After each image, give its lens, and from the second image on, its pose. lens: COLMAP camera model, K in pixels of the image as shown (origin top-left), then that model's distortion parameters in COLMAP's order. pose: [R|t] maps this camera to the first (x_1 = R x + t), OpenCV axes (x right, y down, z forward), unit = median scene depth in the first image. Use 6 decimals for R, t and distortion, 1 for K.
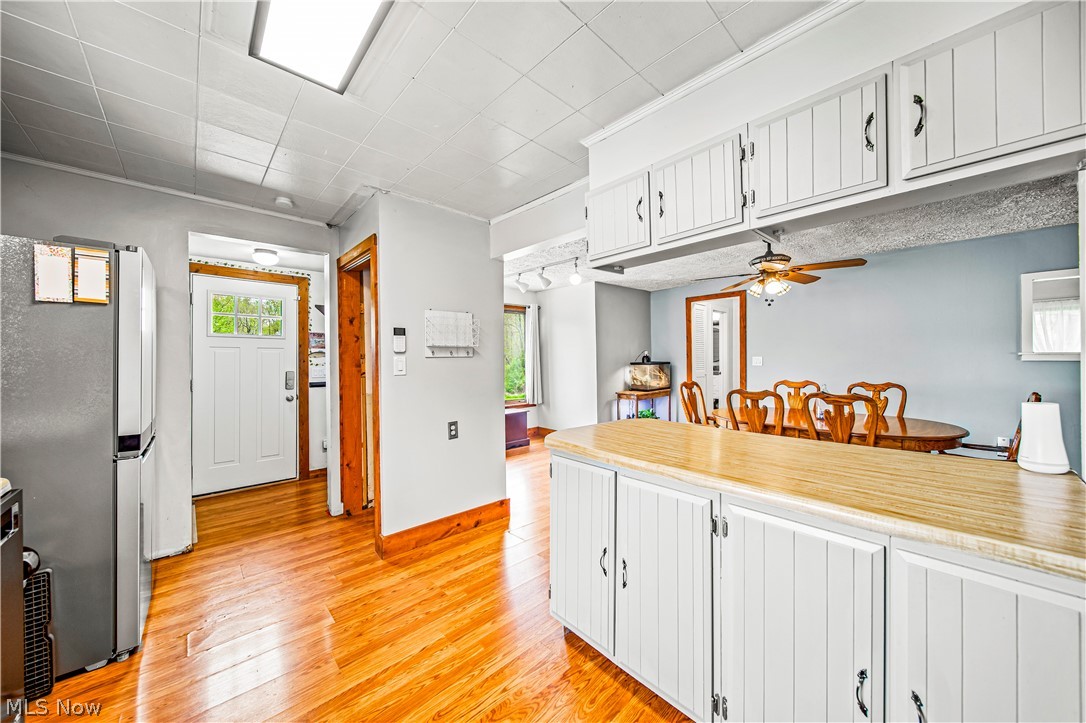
lens RADIAL K [[385.1, 0, 545.1], [0, 385.1, 359.0], [0, 0, 1]] dist [-0.000152, -0.000023]
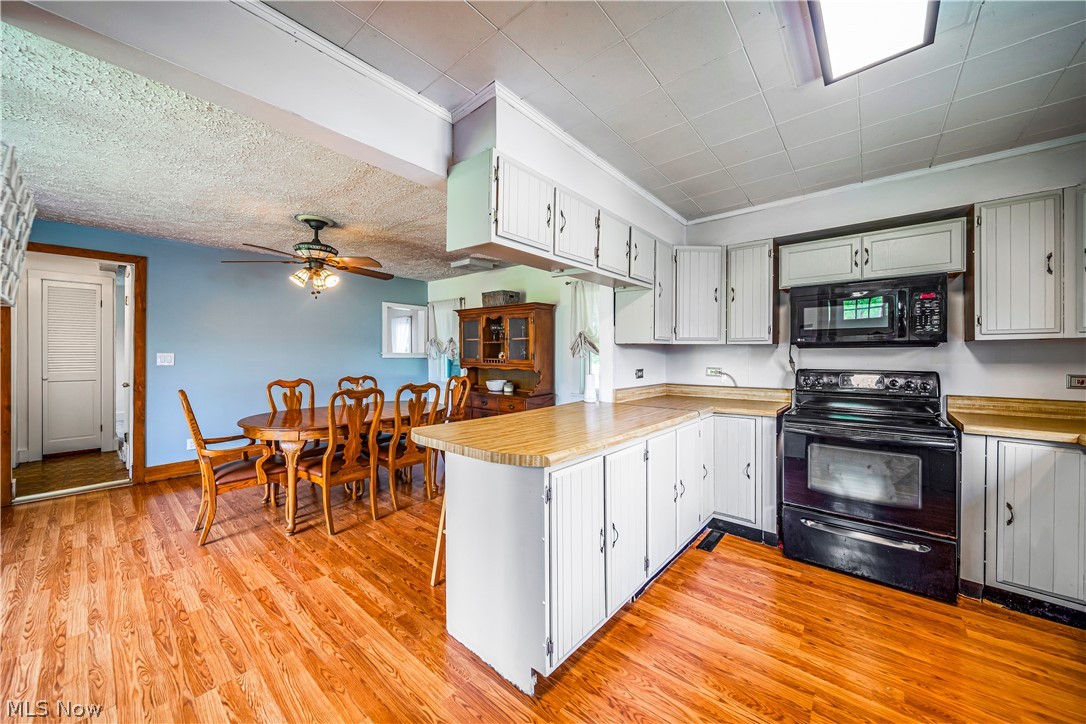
lens RADIAL K [[385.1, 0, 545.1], [0, 385.1, 359.5], [0, 0, 1]] dist [-0.000152, -0.000023]
pose [[-0.112774, -0.000390, 0.993621, -0.458482], [-0.001400, 0.999999, 0.000233, 0.007814], [-0.993620, -0.001365, -0.112774, 0.648709]]
